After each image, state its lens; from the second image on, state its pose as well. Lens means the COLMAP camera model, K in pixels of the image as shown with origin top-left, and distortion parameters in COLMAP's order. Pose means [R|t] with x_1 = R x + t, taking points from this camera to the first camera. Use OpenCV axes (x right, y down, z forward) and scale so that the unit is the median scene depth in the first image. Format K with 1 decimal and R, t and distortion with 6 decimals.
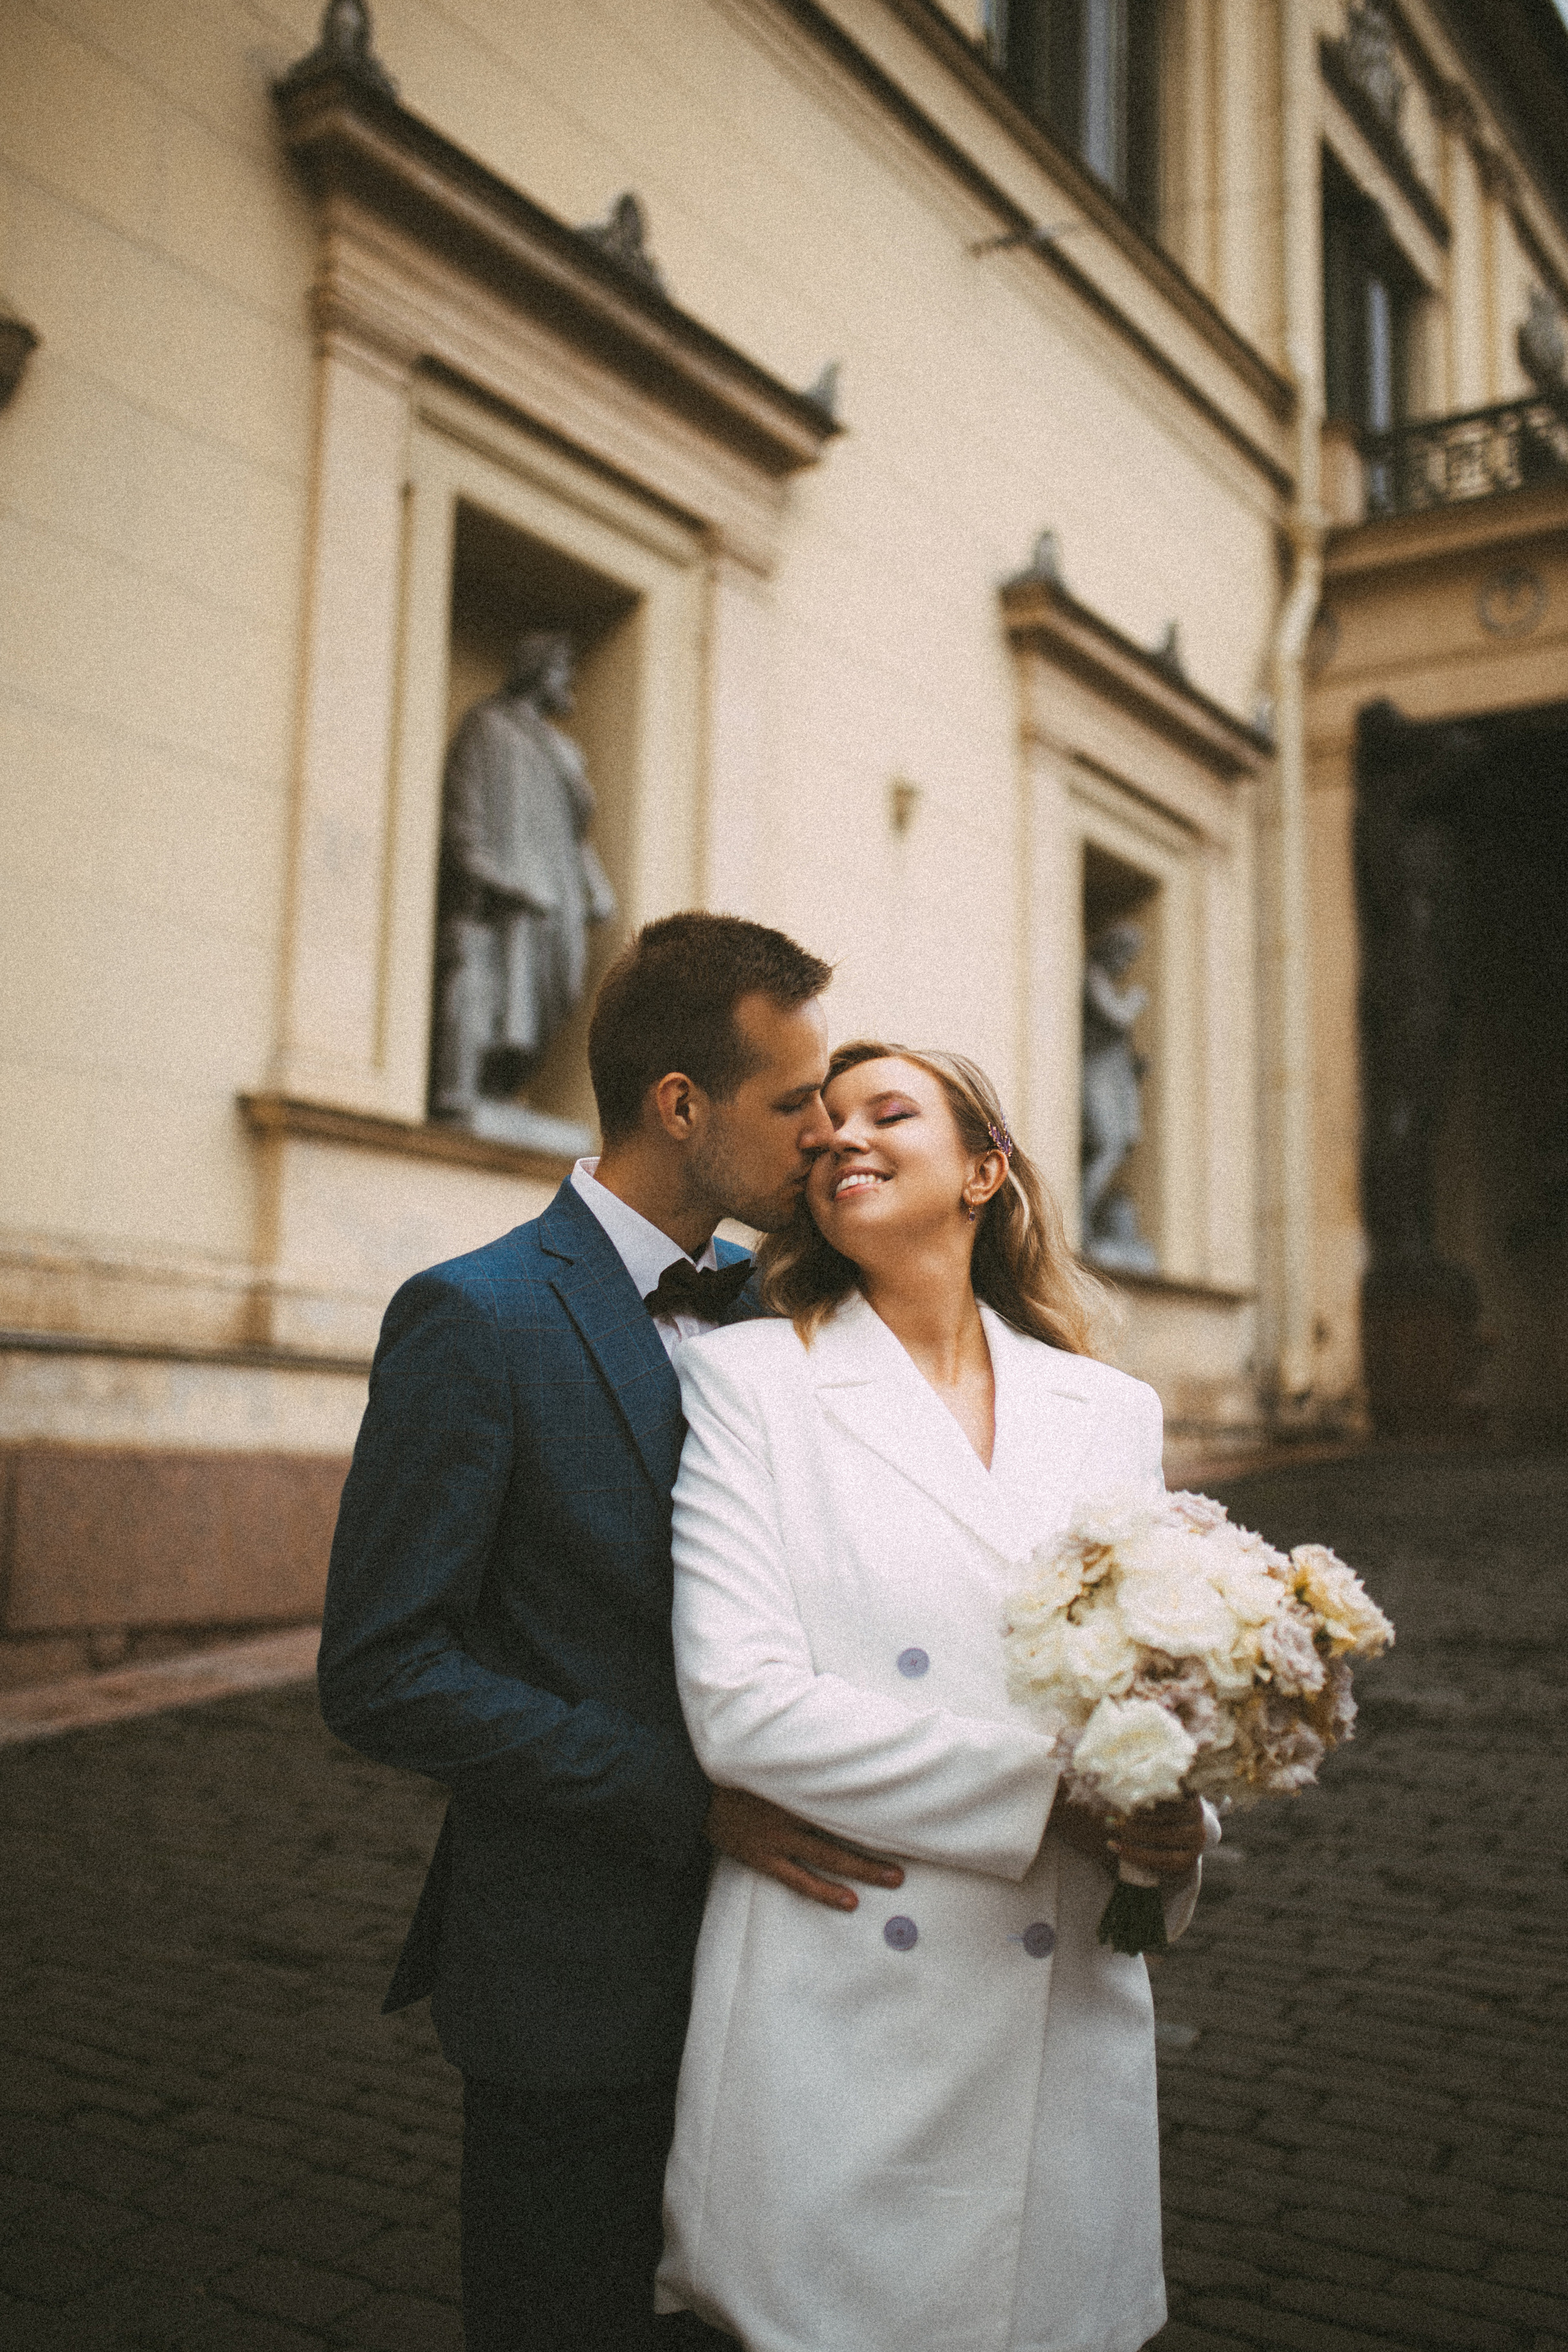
lens RADIAL K [[2329.6, 0, 827.4], [0, 2329.6, 1176.3], [0, 0, 1]] dist [-0.084069, 0.004785]
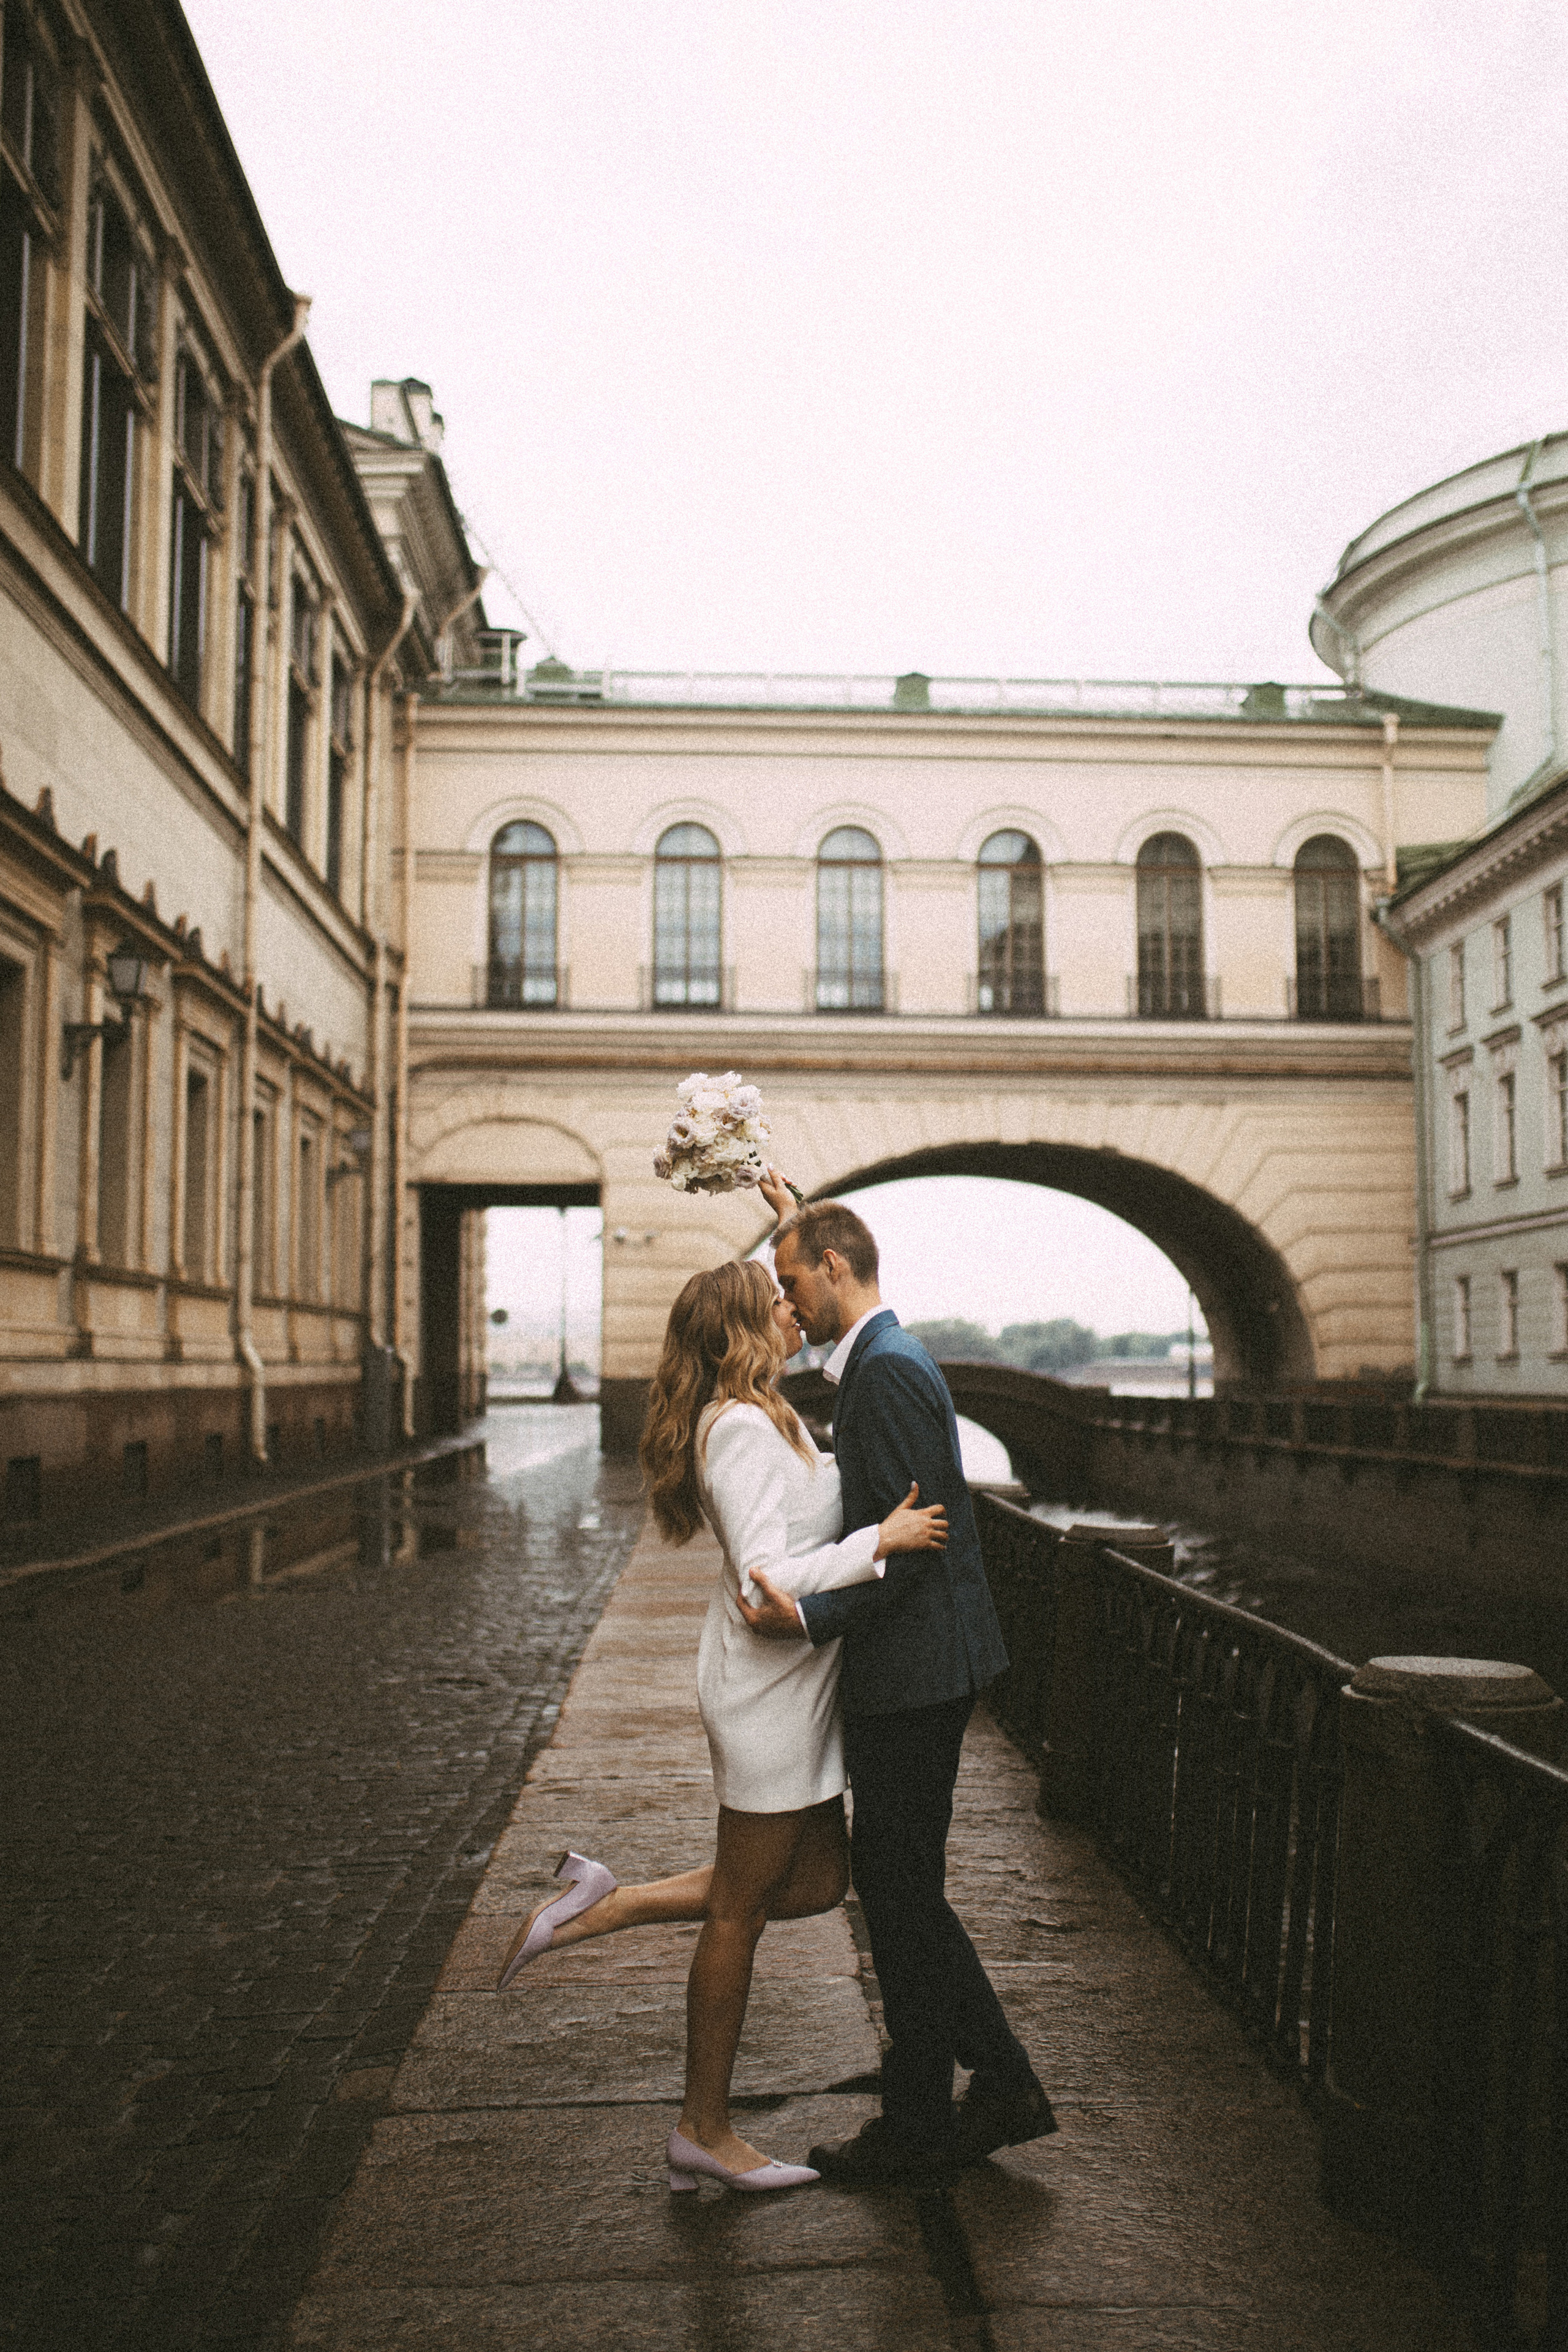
lens RADIAL K [[2329.6, 0, 827.4], [0, 2329.6, 1176.3], [0, 0, 1]] dist [-0.084069, 0.004785]
pose [[0.818067, 0.006855, 0.575082, -0.477570], [-0.028696, 0.999170, 0.028910, -0.107596], [-0.574406, -0.040153, 0.817585, -0.755297]]
